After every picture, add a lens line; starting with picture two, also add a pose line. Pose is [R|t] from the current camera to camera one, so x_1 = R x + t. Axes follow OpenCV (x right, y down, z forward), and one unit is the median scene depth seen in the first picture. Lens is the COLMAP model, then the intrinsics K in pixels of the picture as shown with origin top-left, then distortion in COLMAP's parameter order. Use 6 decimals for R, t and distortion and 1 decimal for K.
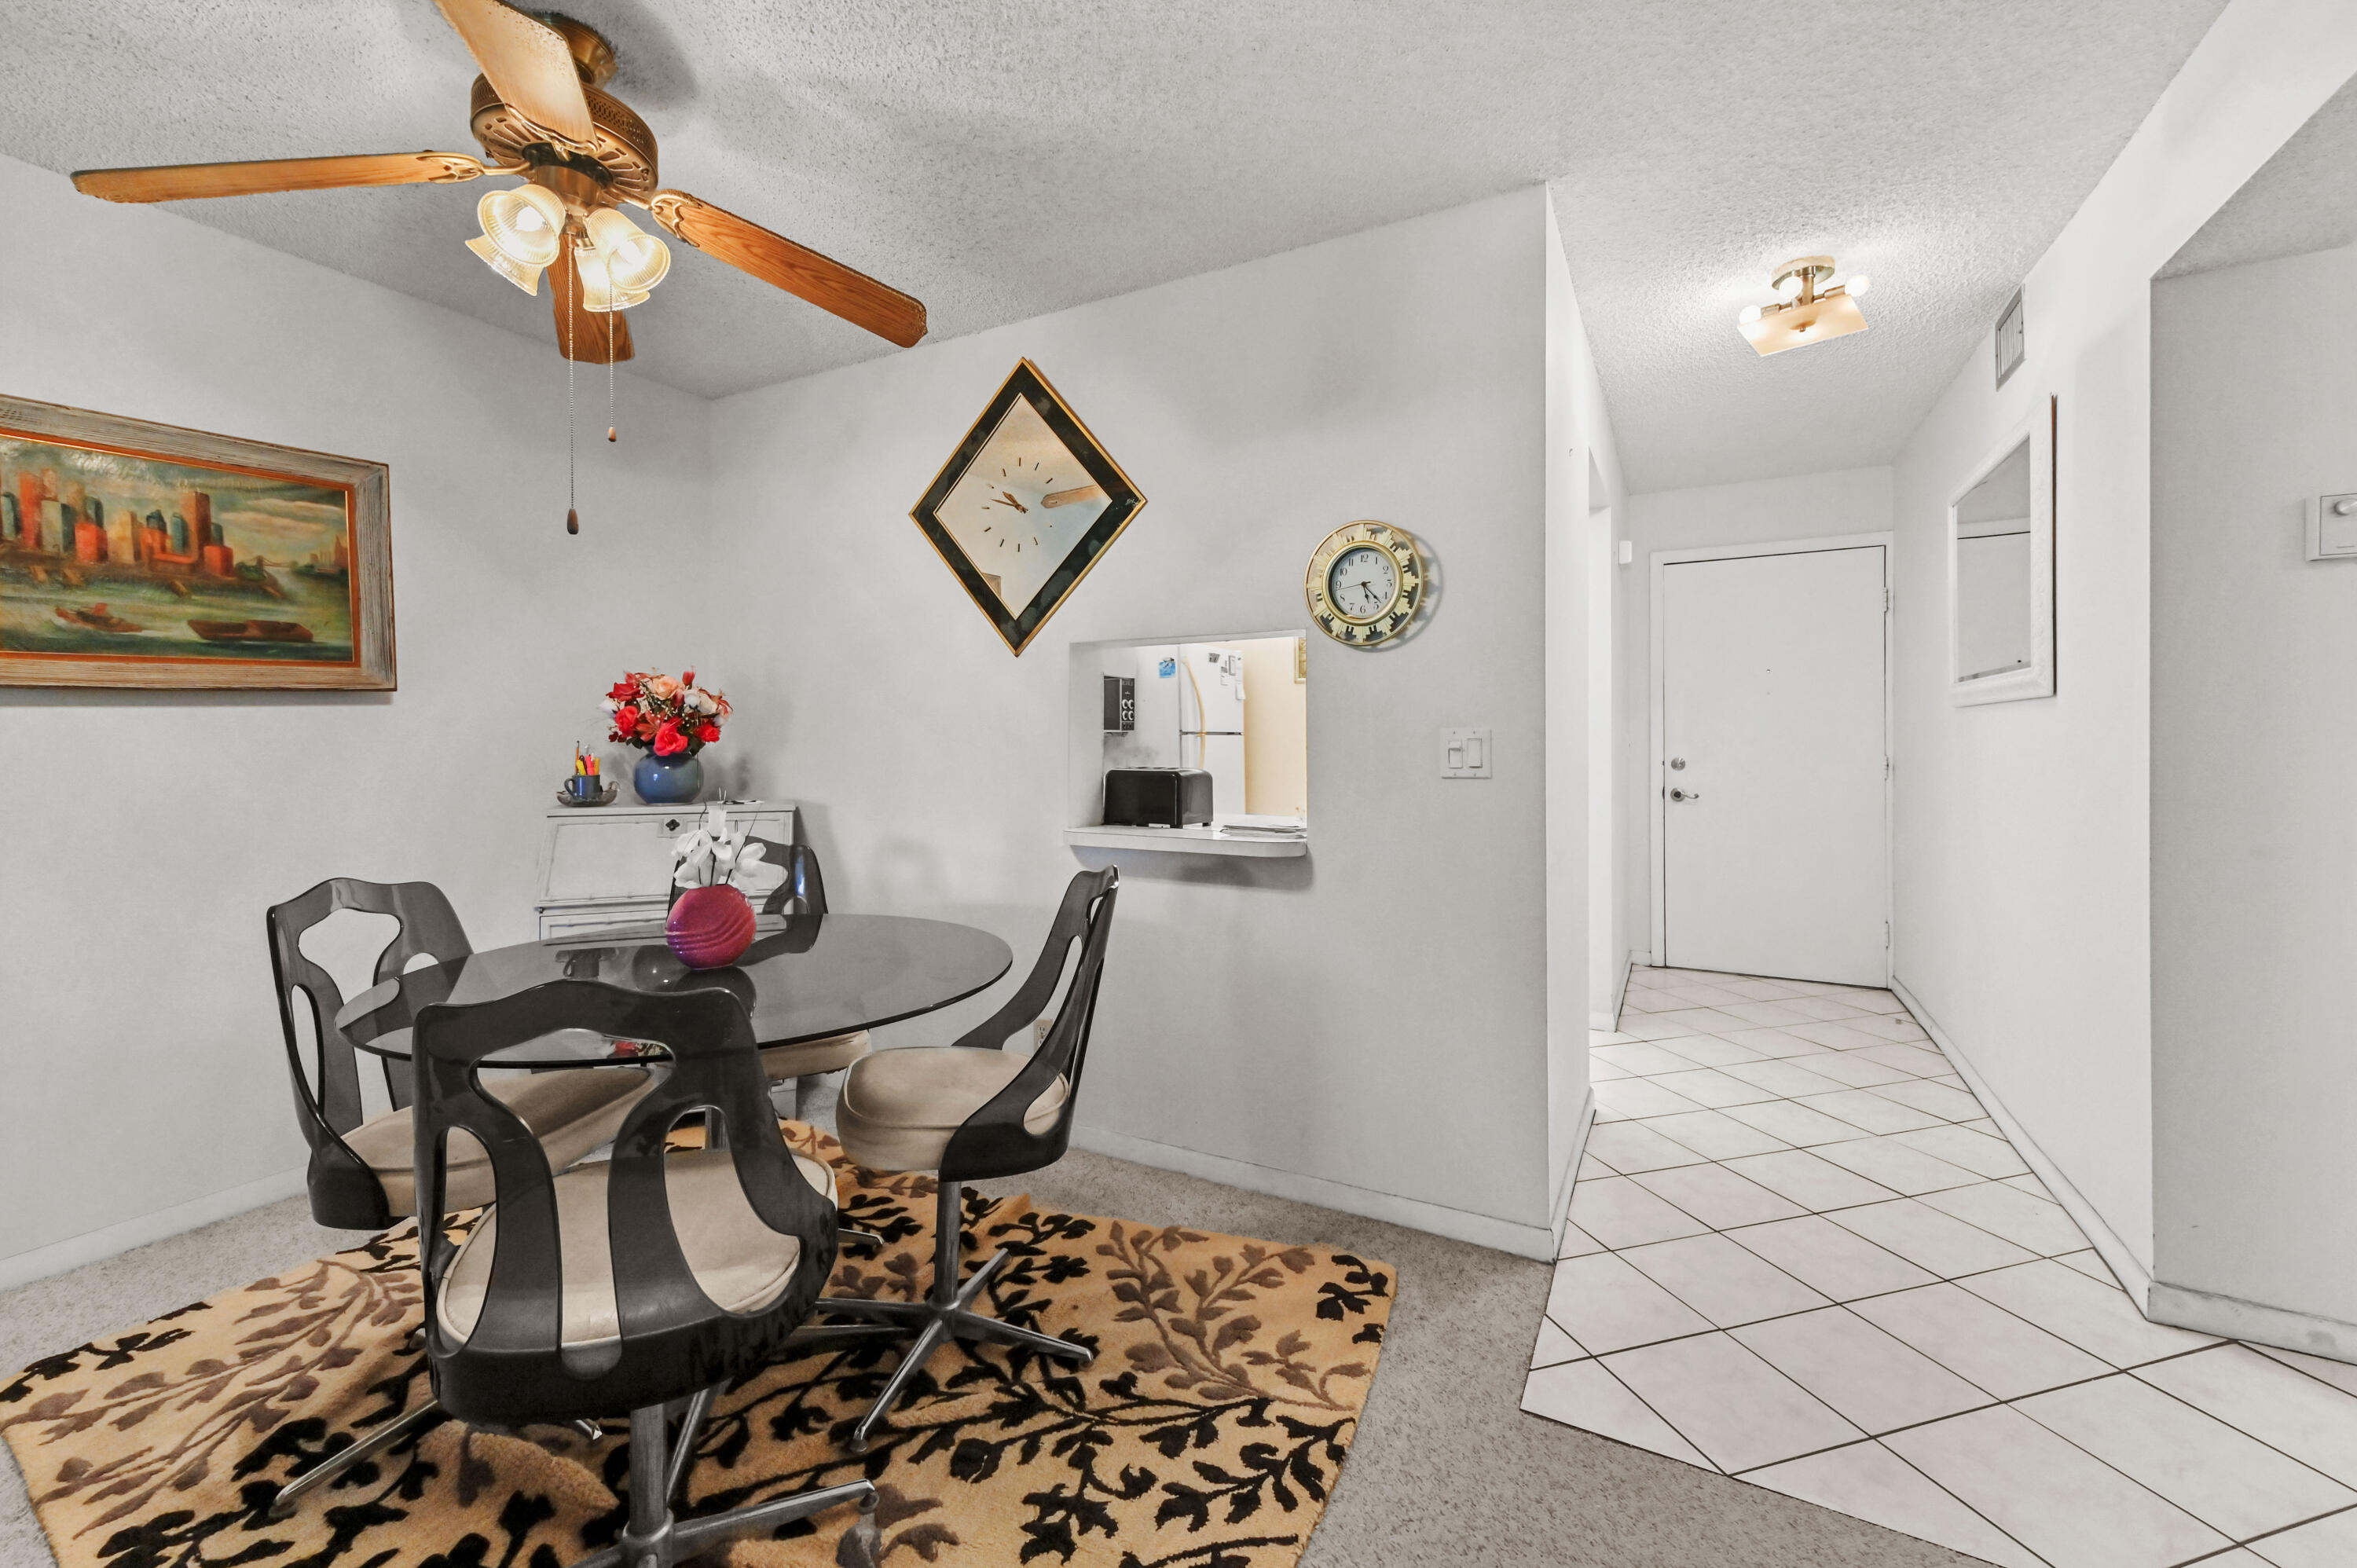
lens RADIAL K [[936.6, 0, 1245.7], [0, 936.6, 736.6], [0, 0, 1]] dist [0.015048, 0.000522]
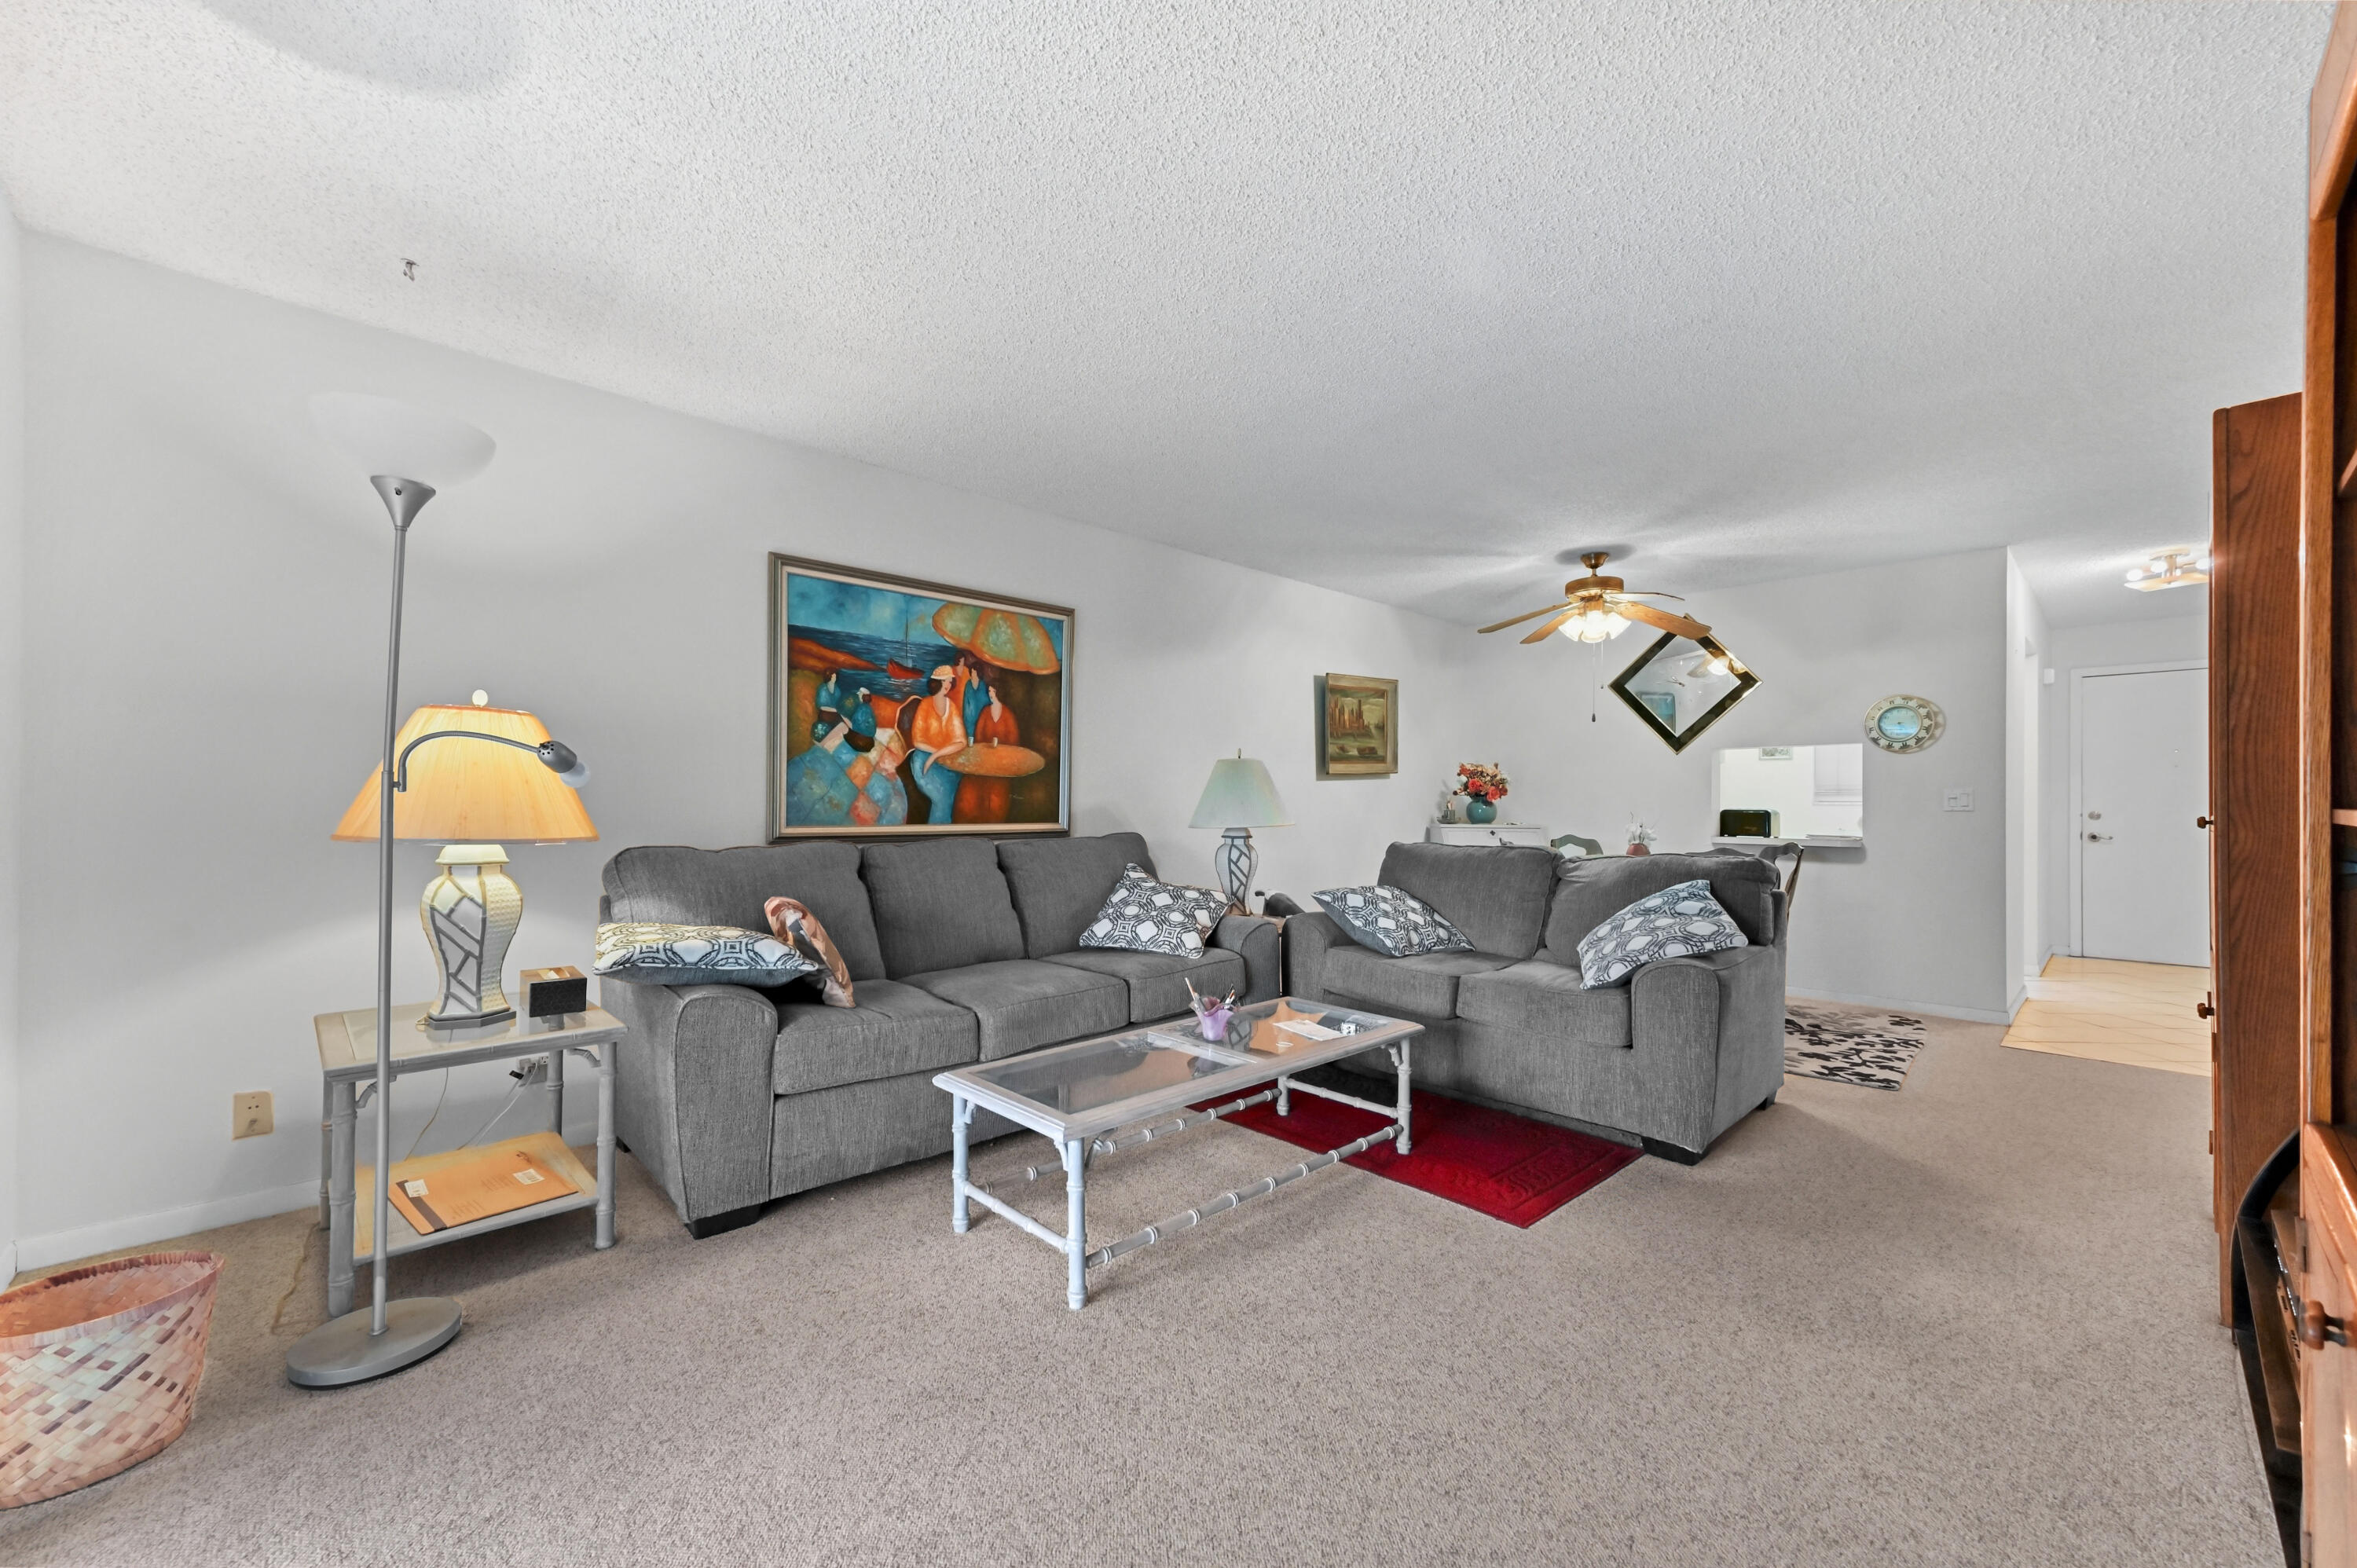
lens RADIAL K [[936.6, 0, 1186.9], [0, 936.6, 800.1], [0, 0, 1]] dist [0.015048, 0.000522]
pose [[0.940562, 0.004296, -0.339596, -0.655533], [-0.004305, 0.999990, 0.000729, 0.021419], [0.339596, 0.000776, 0.940571, -1.561666]]
